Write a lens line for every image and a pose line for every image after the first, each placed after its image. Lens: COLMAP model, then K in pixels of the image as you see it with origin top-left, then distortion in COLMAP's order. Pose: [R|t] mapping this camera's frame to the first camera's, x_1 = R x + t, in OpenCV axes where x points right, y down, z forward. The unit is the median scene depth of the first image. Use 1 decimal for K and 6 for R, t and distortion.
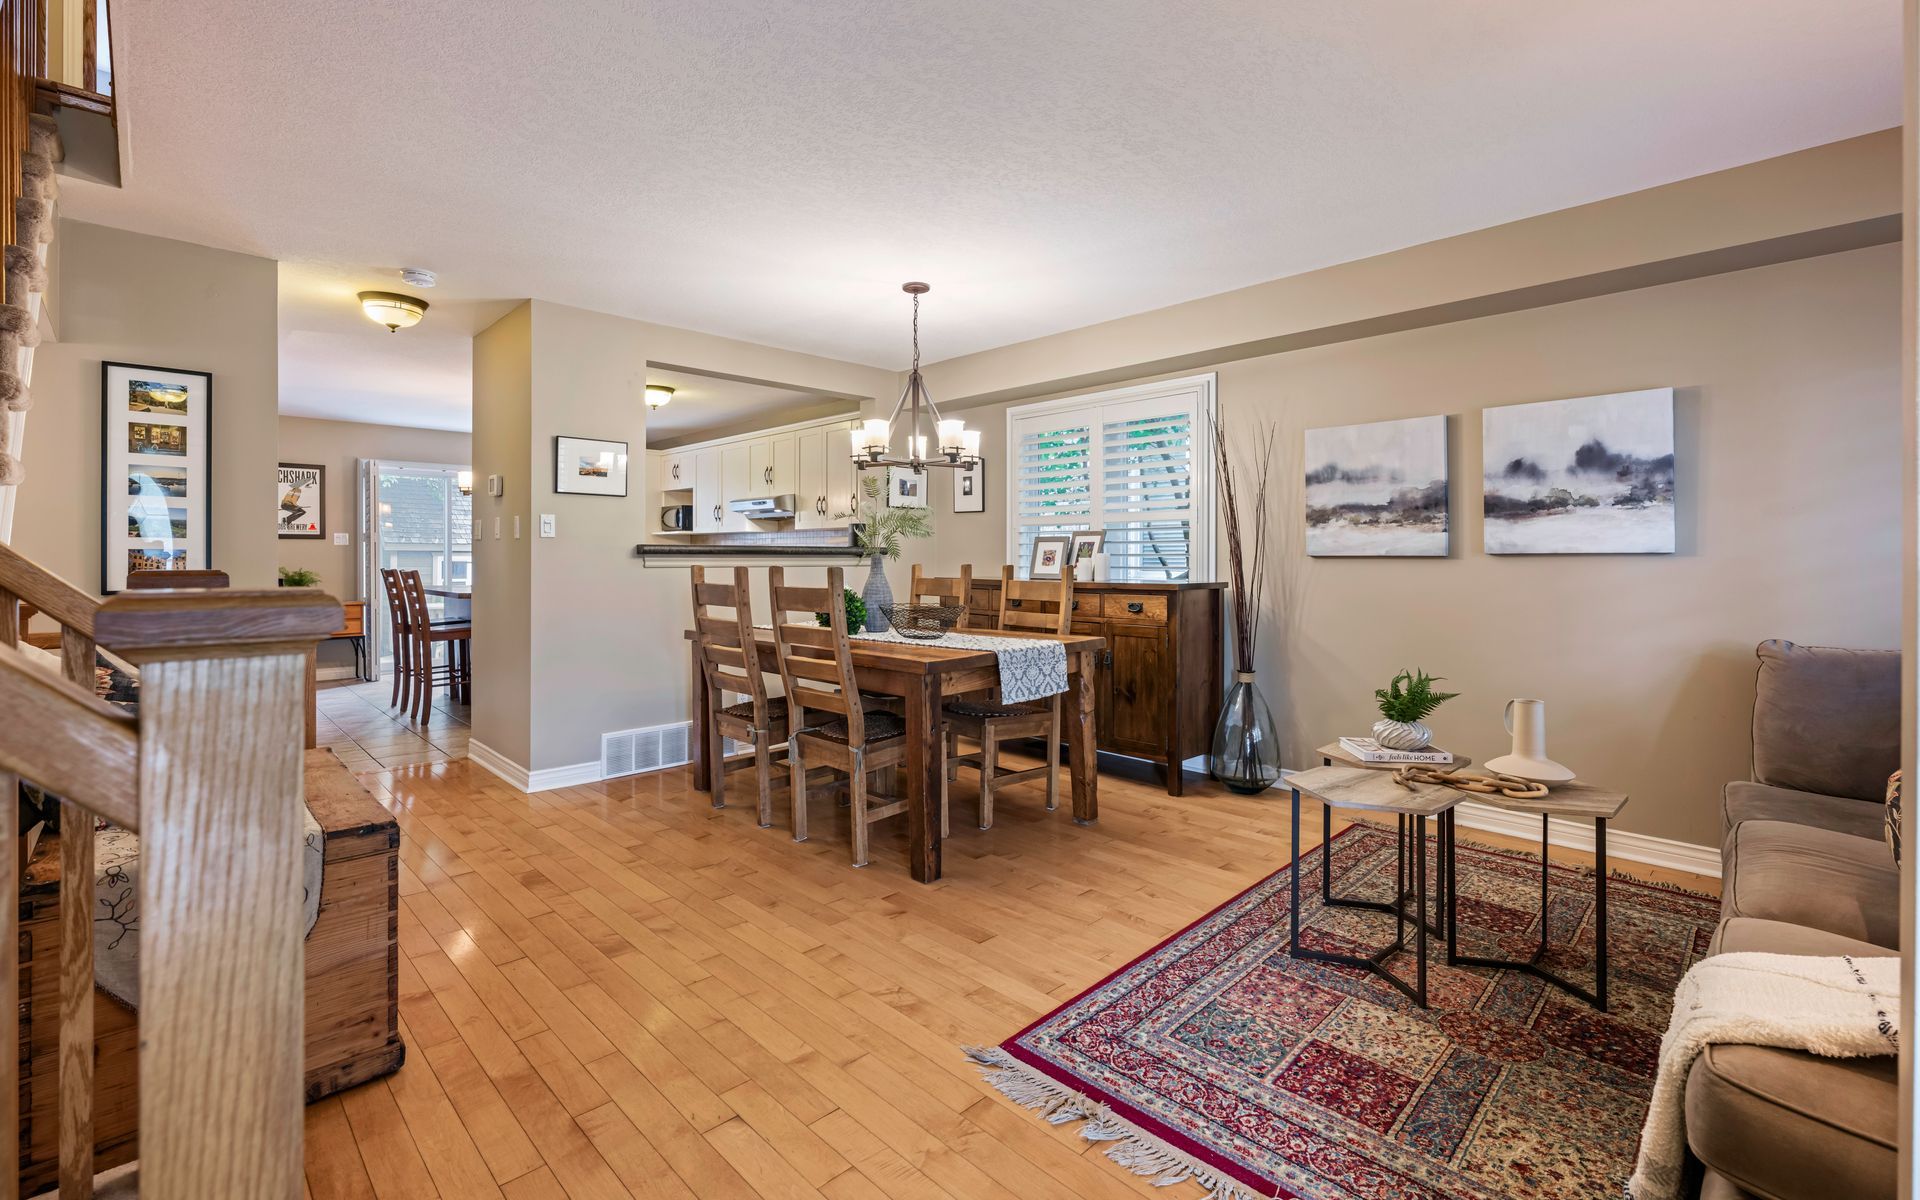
lens RADIAL K [[841.4, 0, 960.4], [0, 841.4, 561.4], [0, 0, 1]] dist [-0.000660, 0.000116]
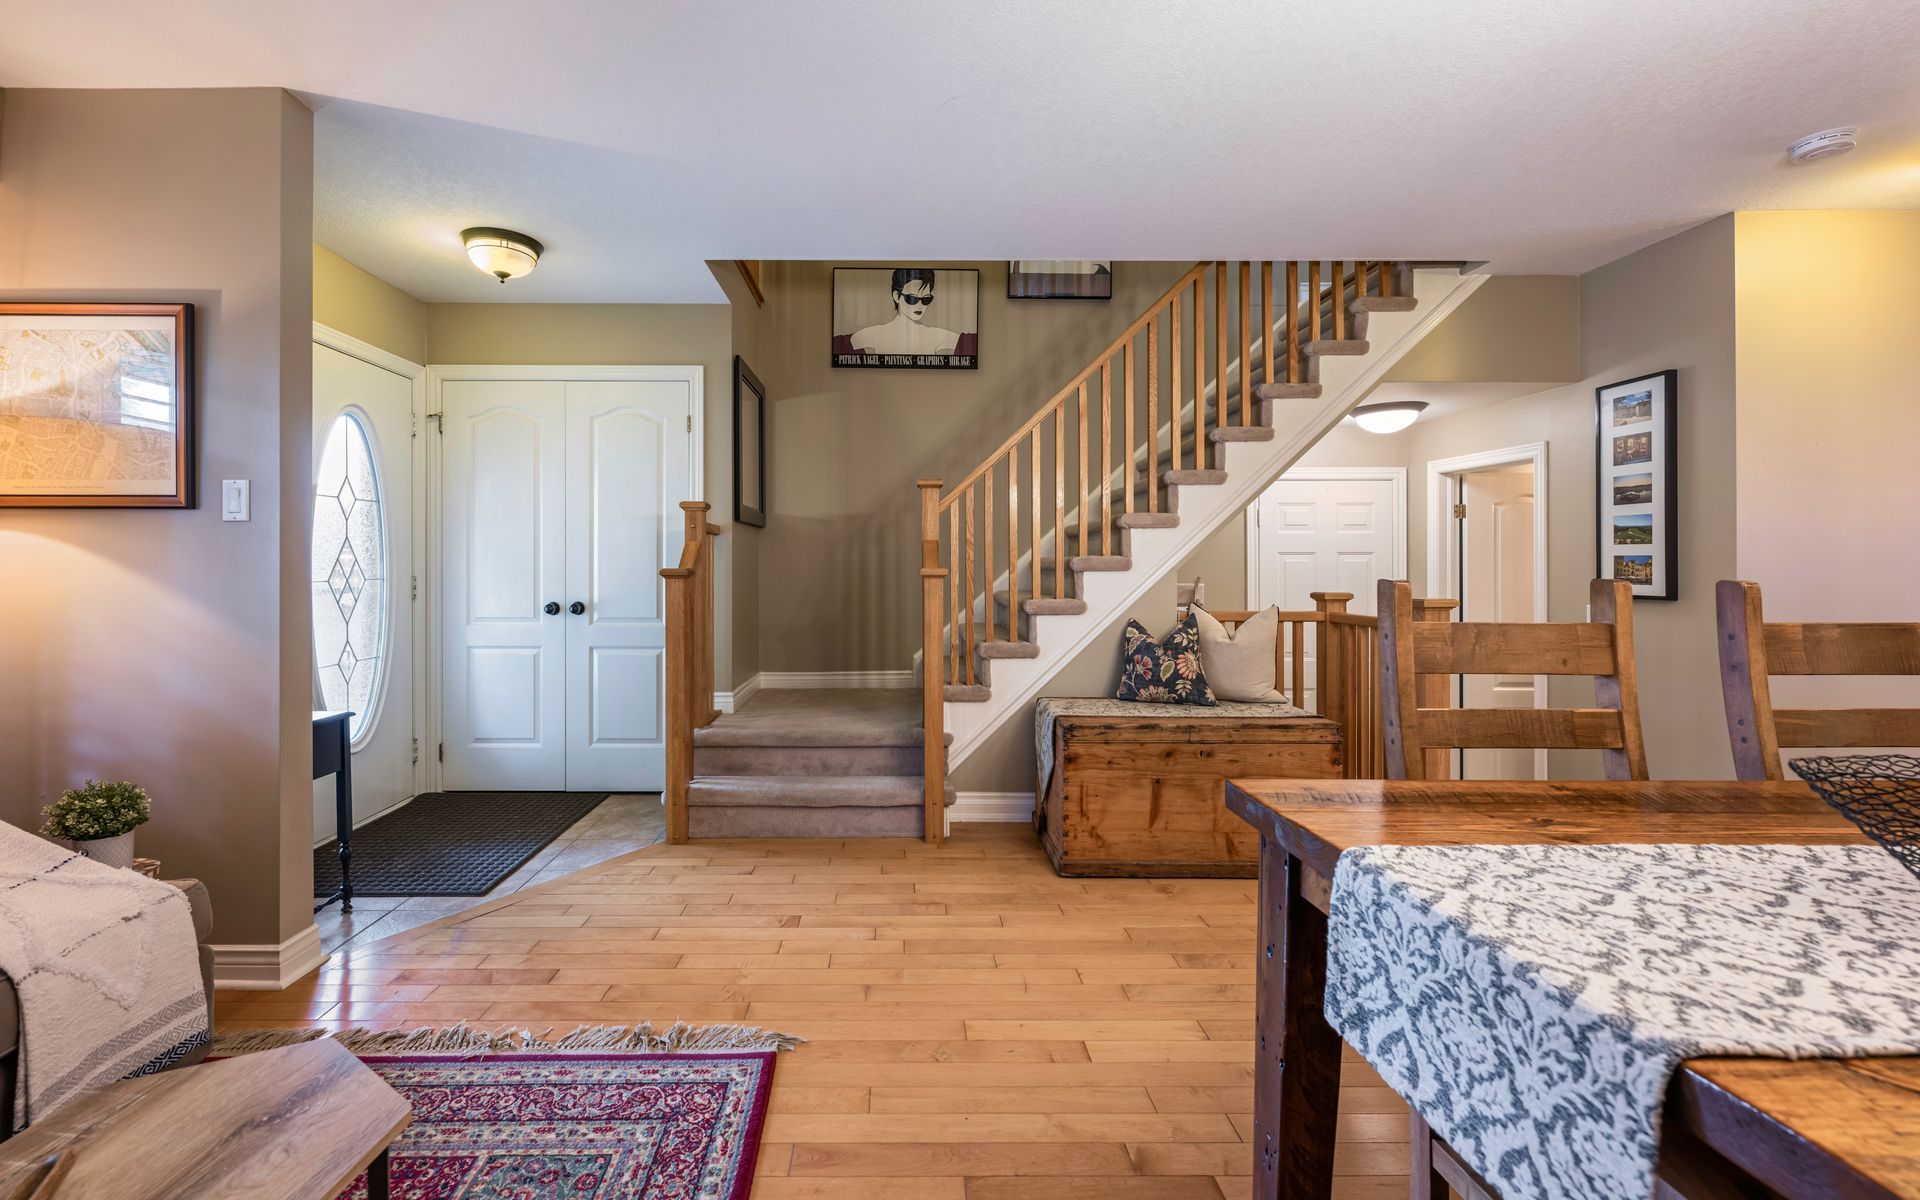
lens RADIAL K [[789.6, 0, 919.5], [0, 789.6, 568.1], [0, 0, 1]] dist [-0.000250, 0.000062]
pose [[-0.688873, 0.002335, -0.724878, 0.354578], [-0.002628, 0.999980, 0.005719, -0.002257], [0.724877, 0.005845, -0.688853, 1.036852]]
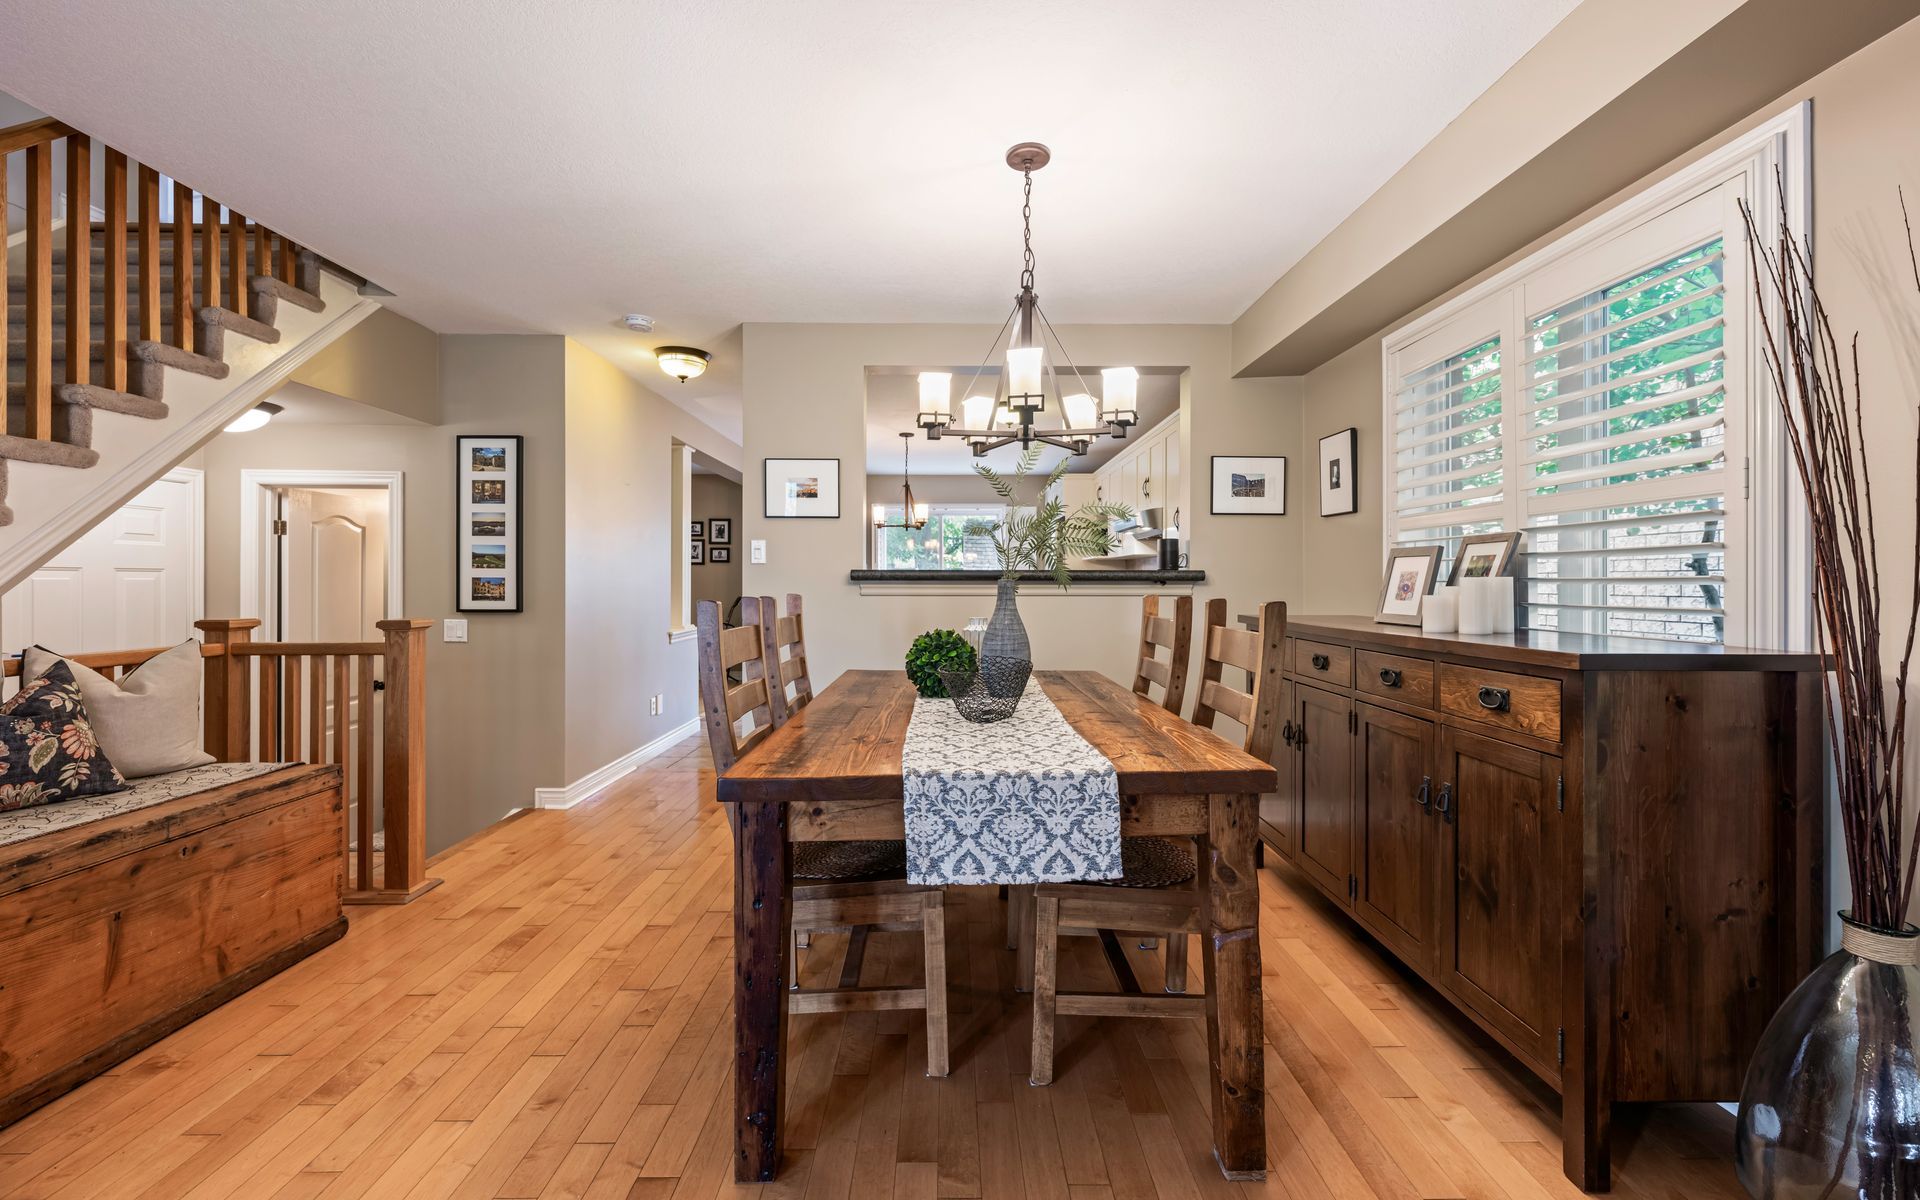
lens RADIAL K [[763.4, 0, 949.5], [0, 763.4, 581.1], [0, 0, 1]] dist [0.000907, 0.000363]
pose [[0.717413, -0.000710, -0.696647, 0.362682], [-0.003749, 0.999981, -0.004881, -0.005879], [0.696638, 0.006114, 0.717397, 0.656608]]
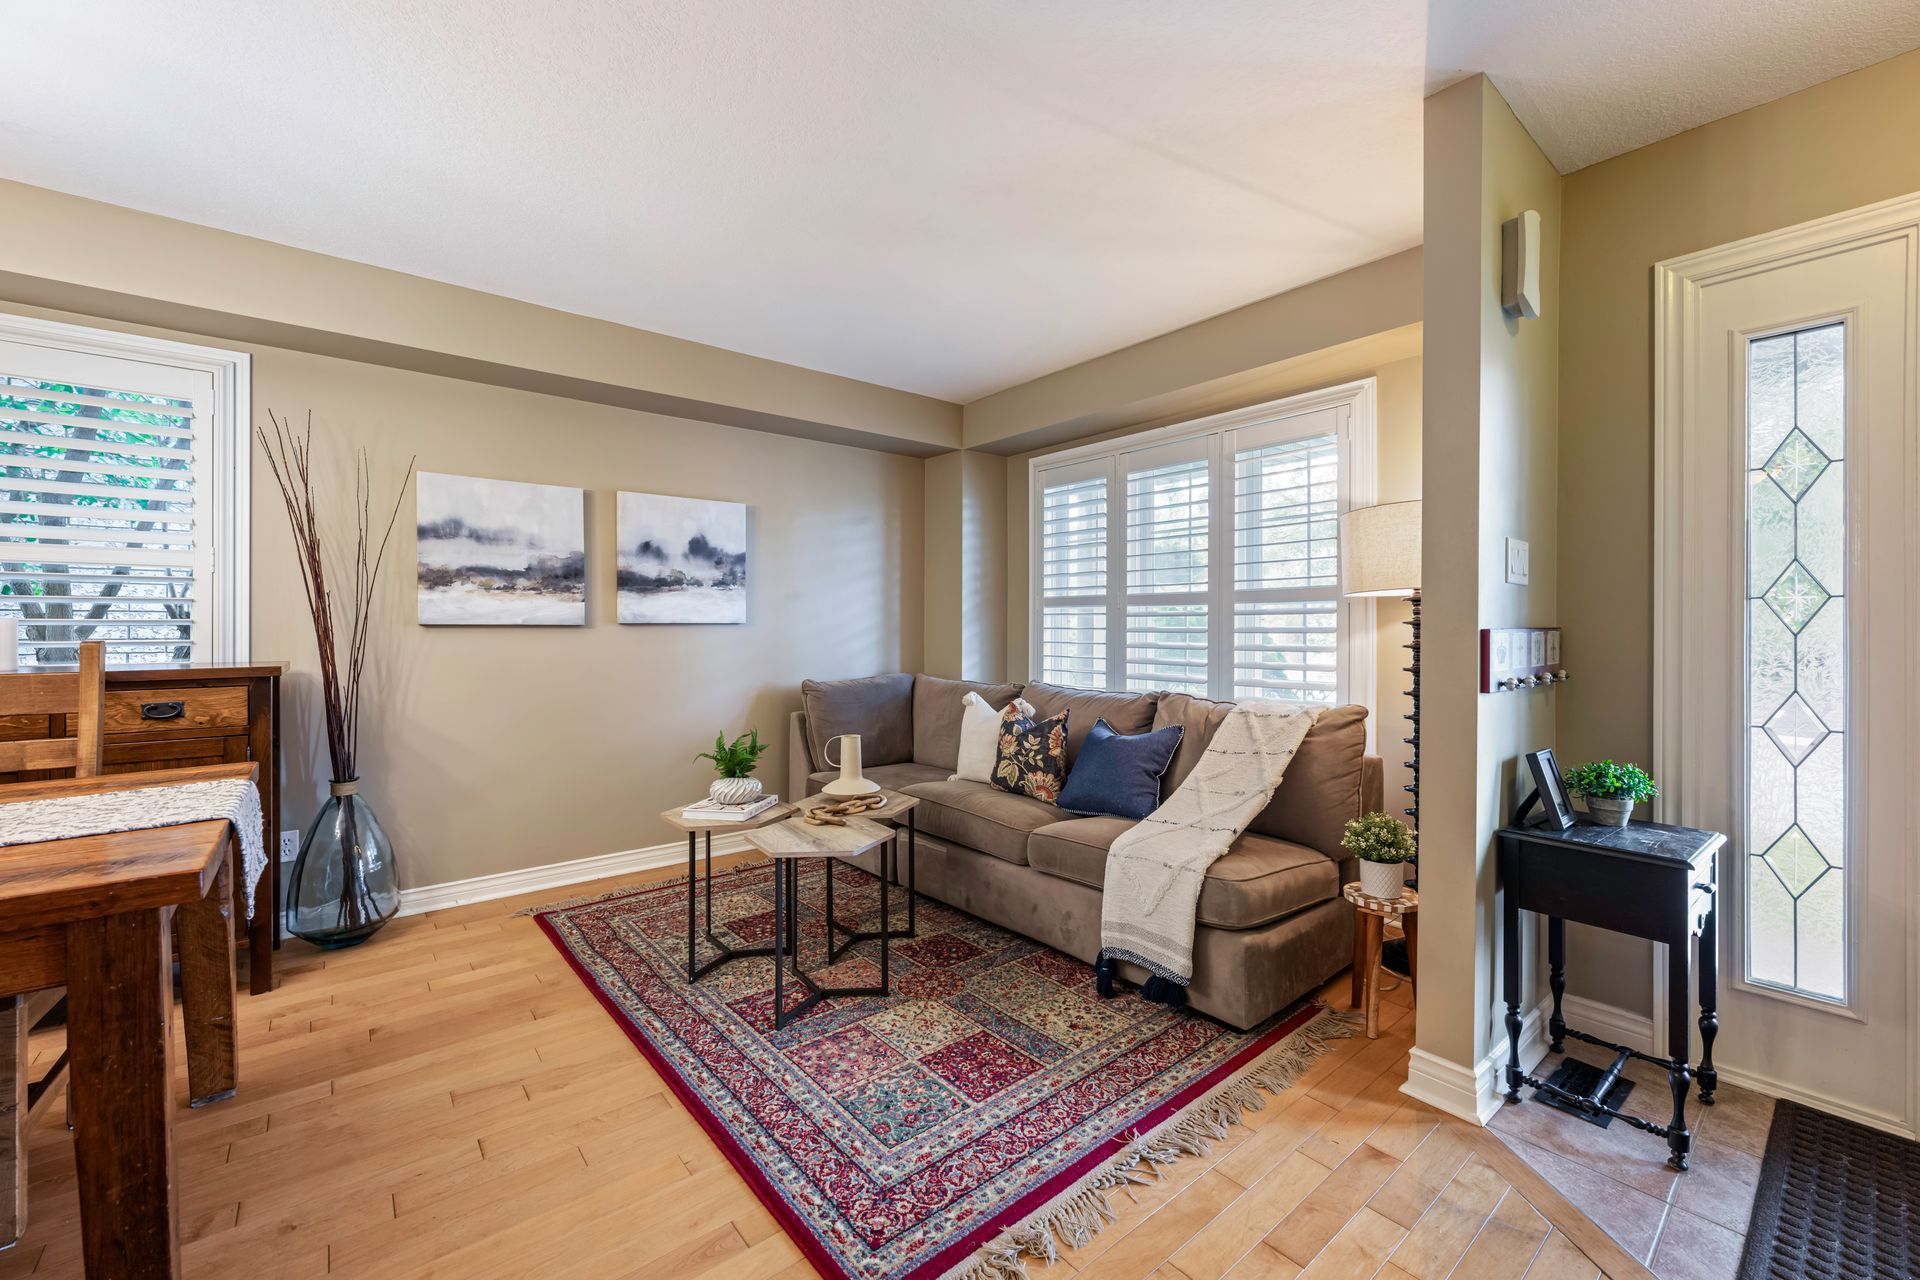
lens RADIAL K [[750.9, 0, 952.9], [0, 750.9, 629.8], [0, 0, 1]] dist [-0.001357, -0.000094]
pose [[0.100339, -0.003077, 0.994949, -0.333056], [0.004022, 0.999988, 0.002687, -0.001536], [-0.994945, 0.003732, 0.100350, 0.507790]]
